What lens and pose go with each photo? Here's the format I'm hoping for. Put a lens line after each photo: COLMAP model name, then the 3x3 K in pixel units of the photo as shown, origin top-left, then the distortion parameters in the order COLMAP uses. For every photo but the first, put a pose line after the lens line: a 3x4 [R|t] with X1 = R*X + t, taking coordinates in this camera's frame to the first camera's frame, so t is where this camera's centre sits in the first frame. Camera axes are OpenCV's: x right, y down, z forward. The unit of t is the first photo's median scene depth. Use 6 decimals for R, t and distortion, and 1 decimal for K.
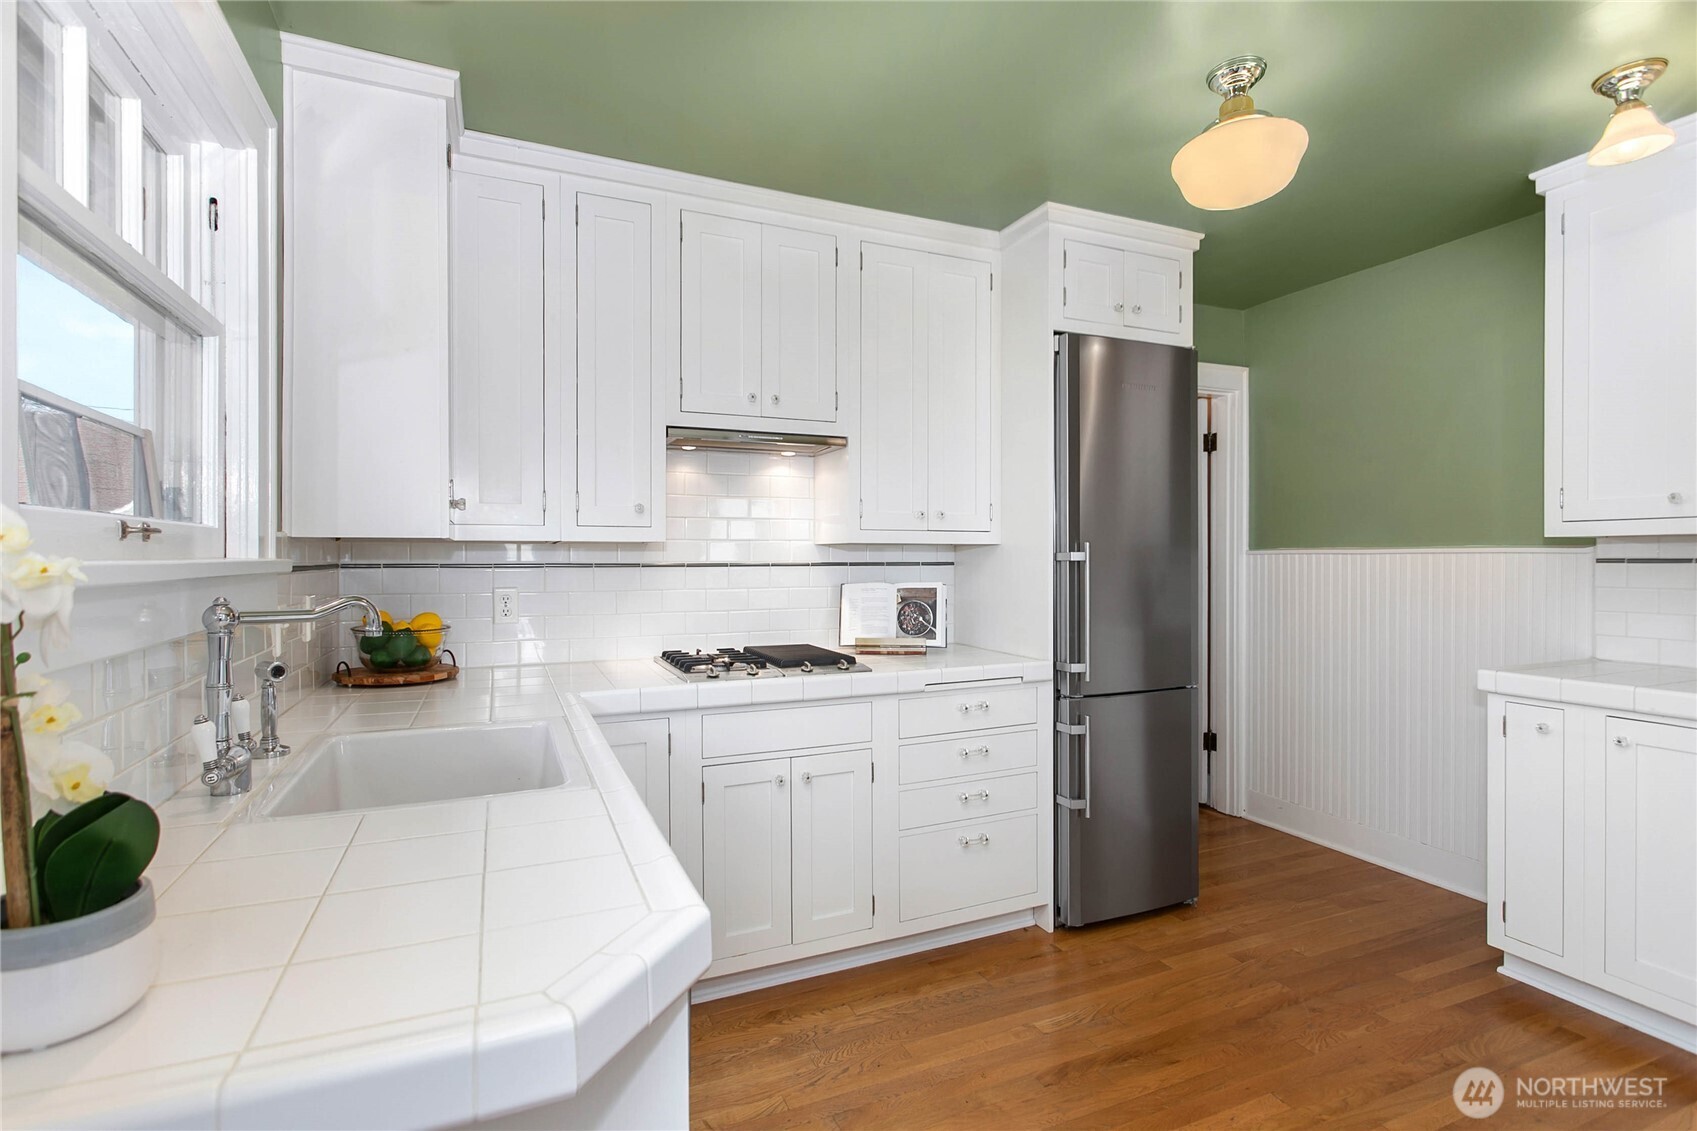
lens RADIAL K [[799.3, 0, 845.9], [0, 799.3, 564.0], [0, 0, 1]] dist [-0.005200, 0.002878]
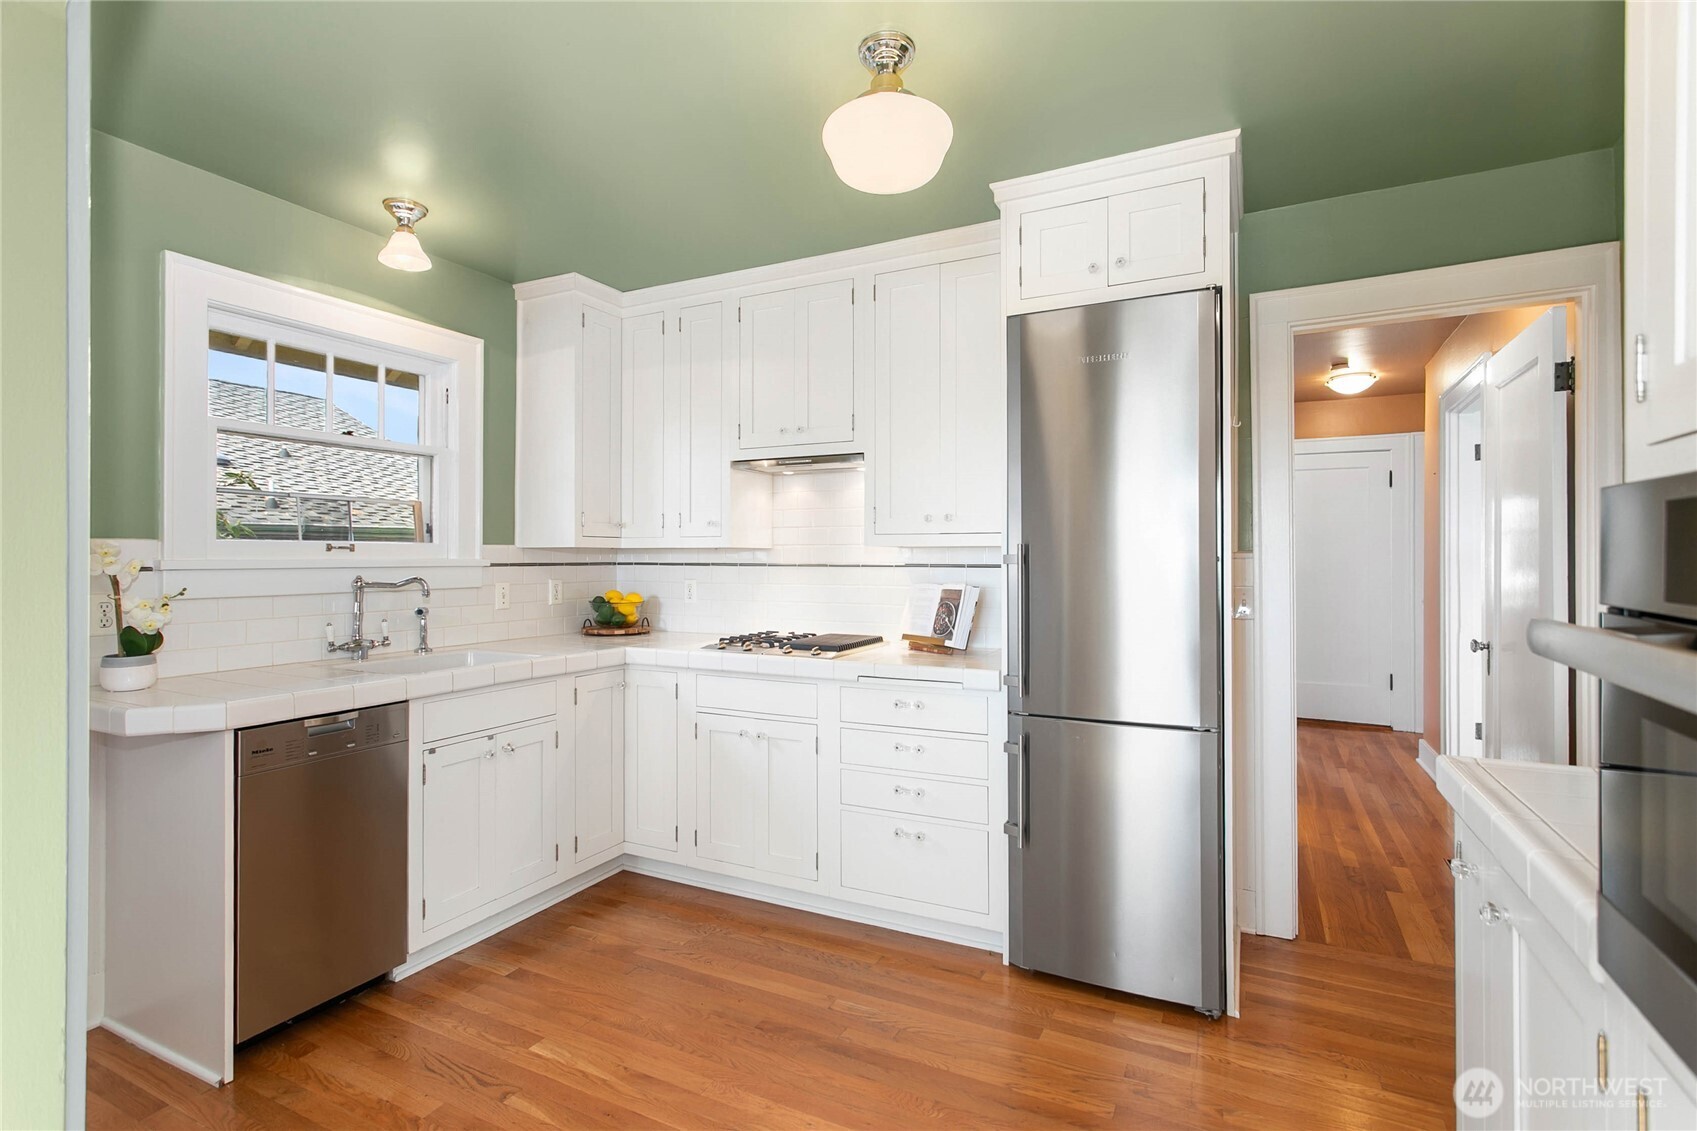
lens RADIAL K [[799.3, 0, 846.5], [0, 799.3, 557.9], [0, 0, 1]] dist [-0.005200, 0.002878]
pose [[0.643568, 0.001664, -0.765387, 0.897472], [-0.008196, 0.999955, -0.004717, -0.005015], [0.765345, 0.009308, 0.643553, 0.272401]]
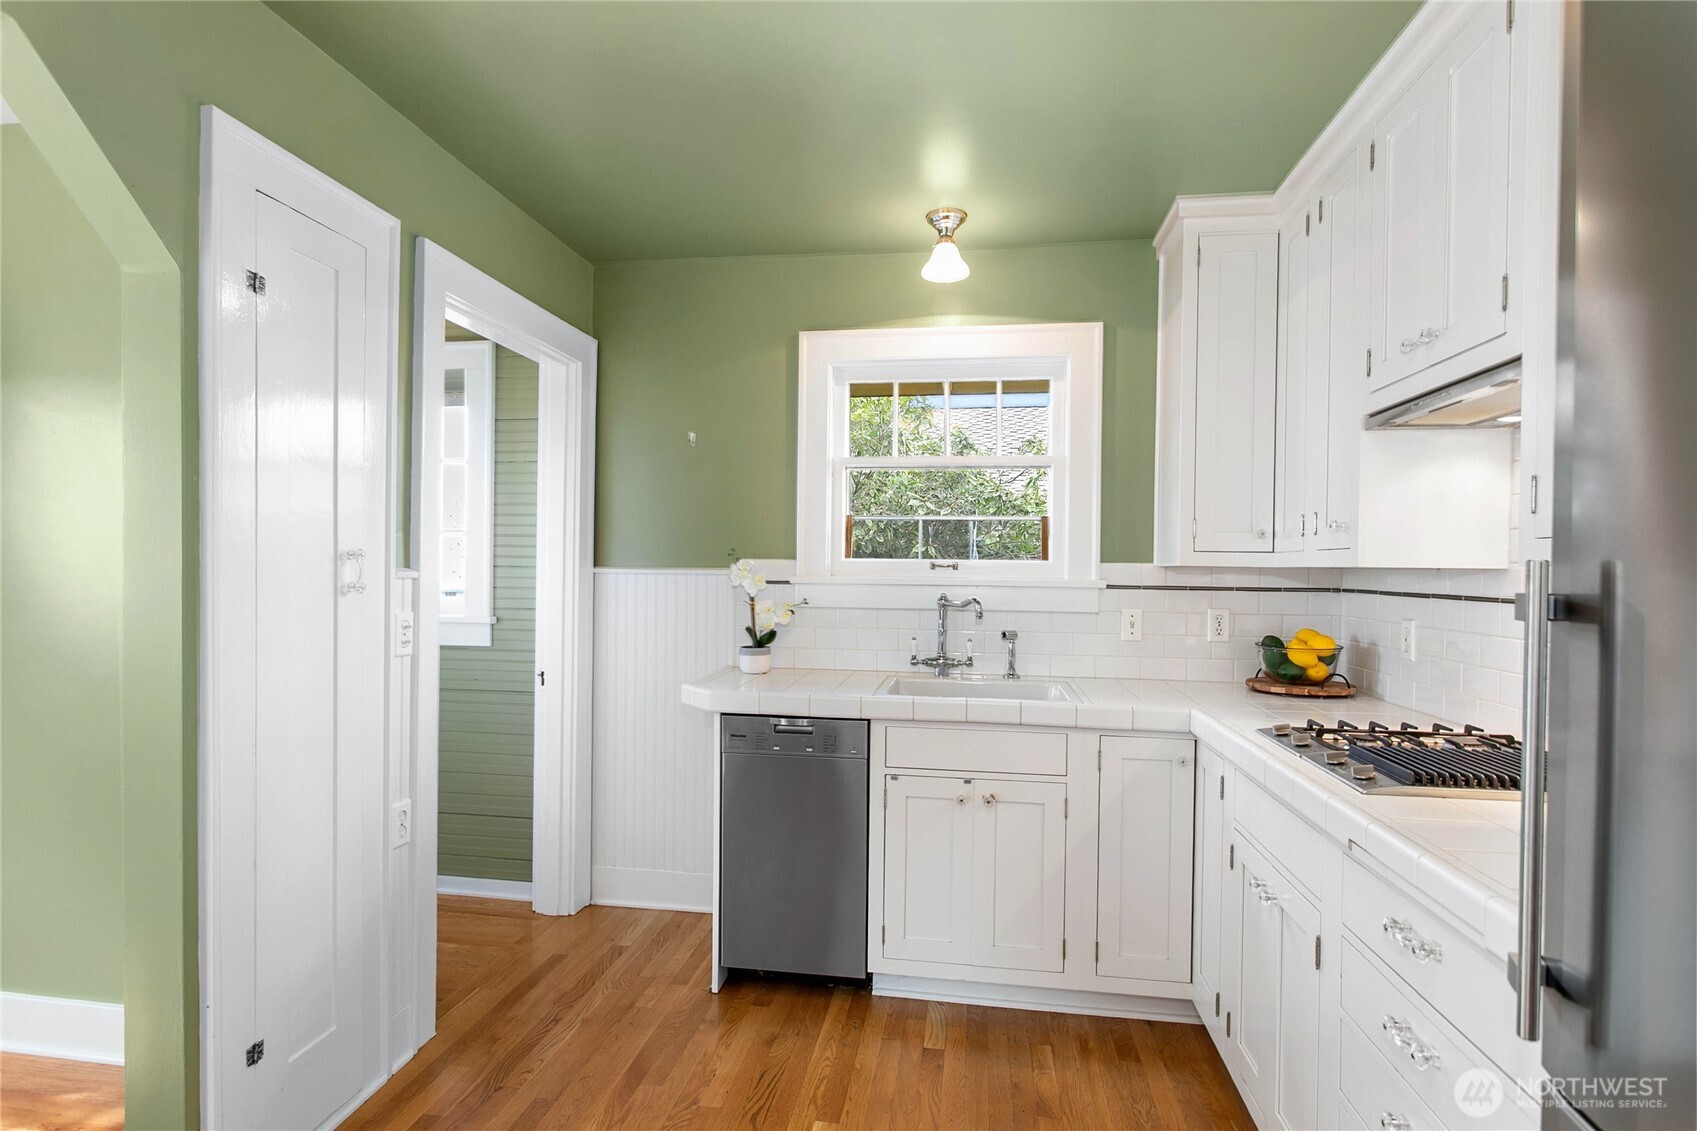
lens RADIAL K [[854.7, 0, 837.8], [0, 854.7, 574.9], [0, 0, 1]] dist [-0.023652, 0.001365]
pose [[-0.535556, 0.000672, -0.844500, 0.715699], [-0.020155, 0.999705, 0.013577, -0.019833], [0.844259, 0.024292, -0.535384, 0.972453]]
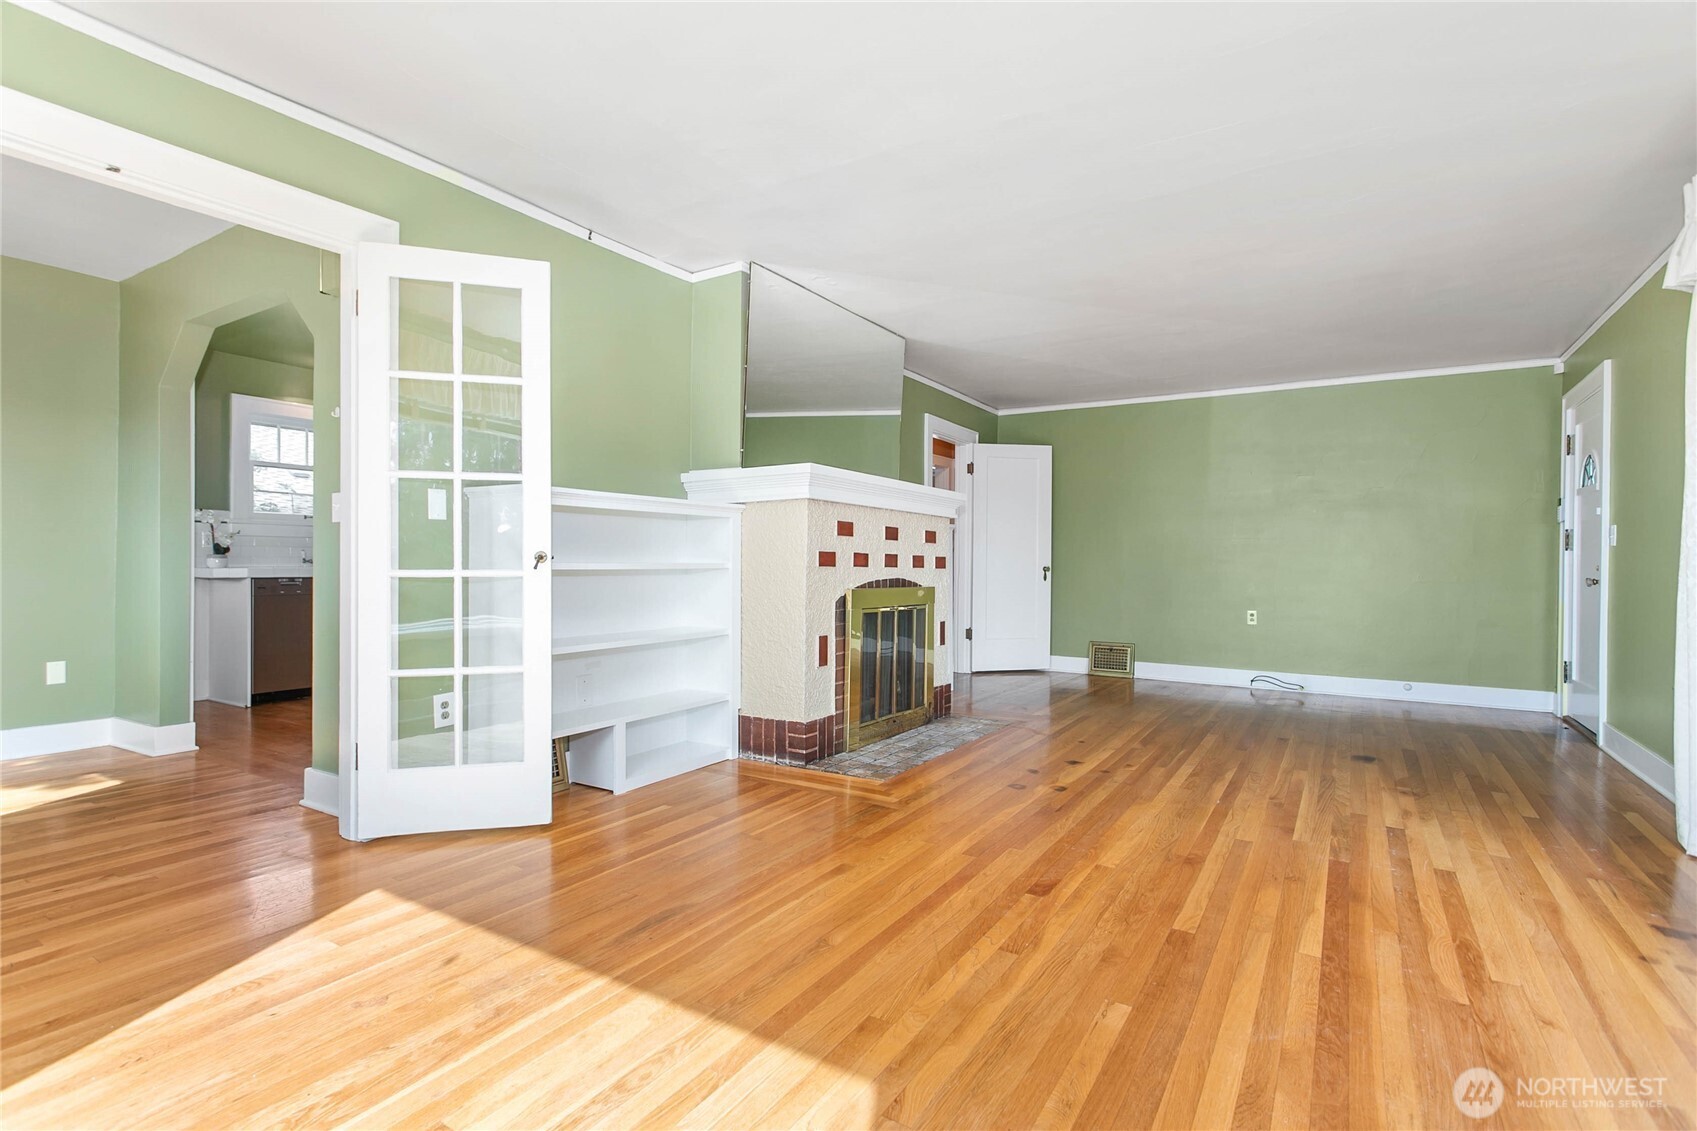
lens RADIAL K [[799.3, 0, 842.2], [0, 799.3, 572.8], [0, 0, 1]] dist [-0.005200, 0.002878]
pose [[0.566154, 0.015674, -0.824150, 2.504725], [-0.016666, 0.999832, 0.007567, 0.104328], [0.824131, 0.009451, 0.566321, 0.407915]]
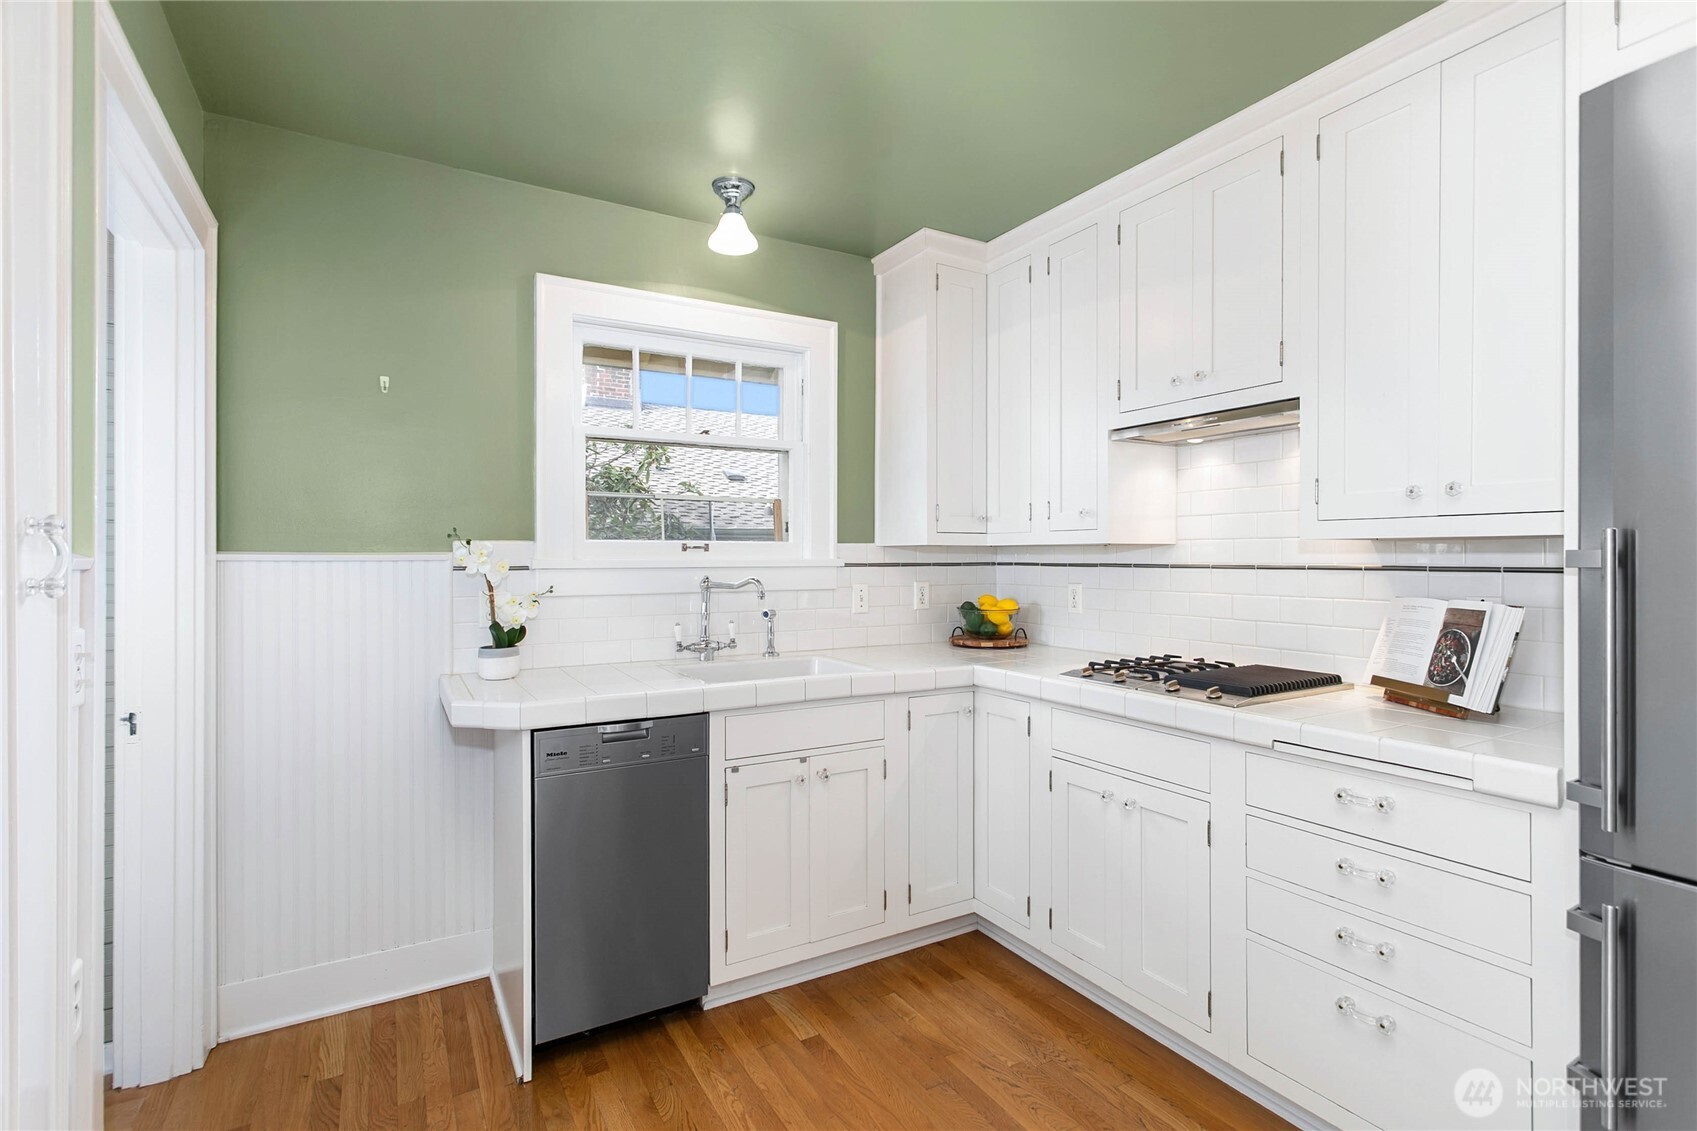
lens RADIAL K [[799.3, 0, 850.5], [0, 799.3, 561.8], [0, 0, 1]] dist [-0.005200, 0.002878]
pose [[0.119581, 0.006891, -0.992801, 0.727273], [-0.008043, 0.999950, 0.005971, -0.007053], [0.992792, 0.007271, 0.119630, 0.527183]]
